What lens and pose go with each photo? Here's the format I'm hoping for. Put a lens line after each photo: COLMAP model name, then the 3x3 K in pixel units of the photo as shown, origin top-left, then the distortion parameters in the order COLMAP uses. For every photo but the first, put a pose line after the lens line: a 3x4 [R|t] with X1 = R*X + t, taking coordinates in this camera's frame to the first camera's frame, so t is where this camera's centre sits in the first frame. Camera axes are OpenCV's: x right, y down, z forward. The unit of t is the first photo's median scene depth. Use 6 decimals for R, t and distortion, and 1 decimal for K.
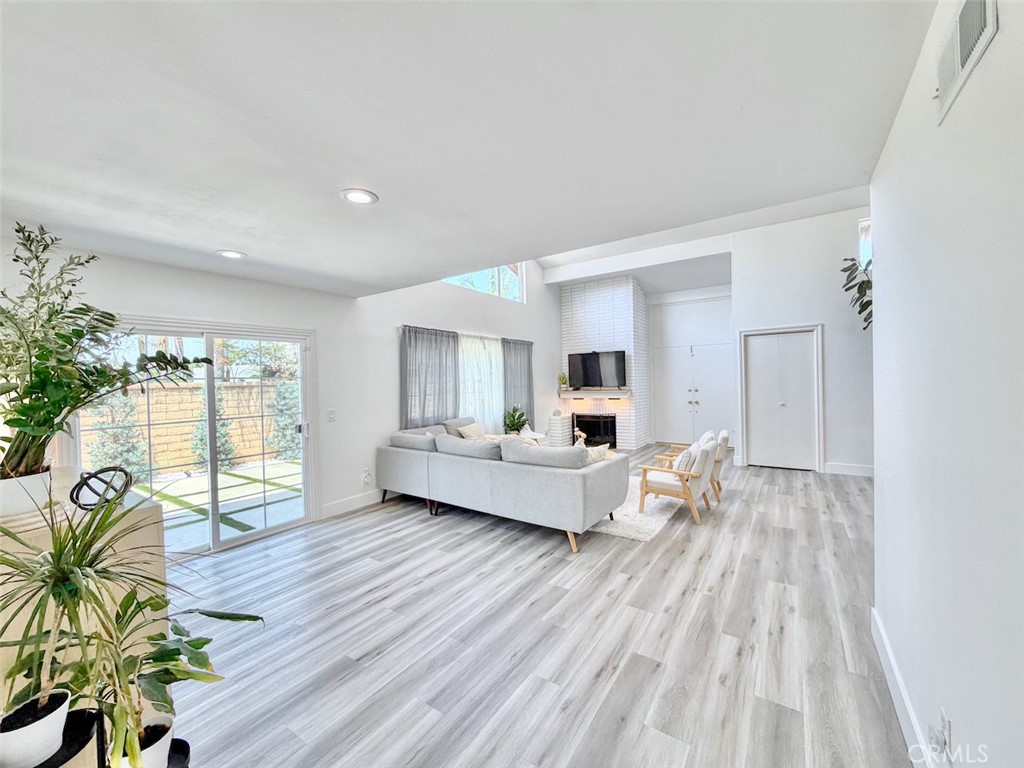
lens RADIAL K [[408.8, 0, 507.8], [0, 408.8, 381.9], [0, 0, 1]] dist [-0.002450, -0.000091]
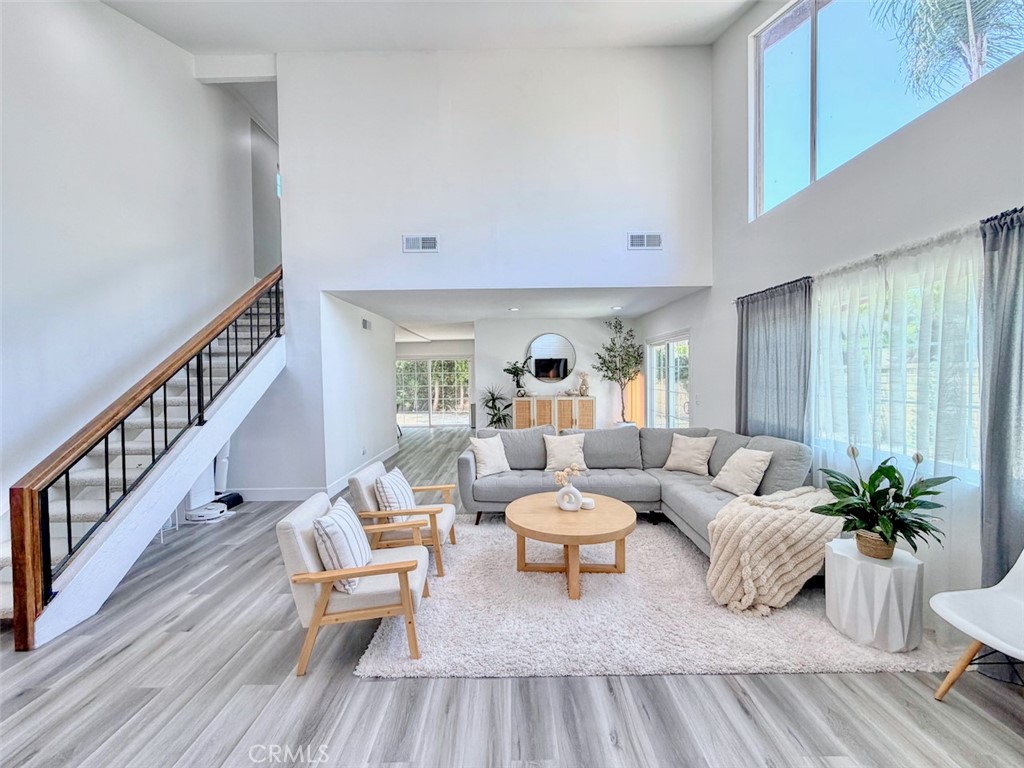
lens RADIAL K [[408.8, 0, 510.5], [0, 408.8, 382.1], [0, 0, 1]] dist [-0.002450, -0.000091]
pose [[-0.818638, 0.045639, -0.572493, 0.506907], [0.026764, 0.998786, 0.041350, -0.019688], [0.573686, 0.018529, -0.818866, 1.264007]]
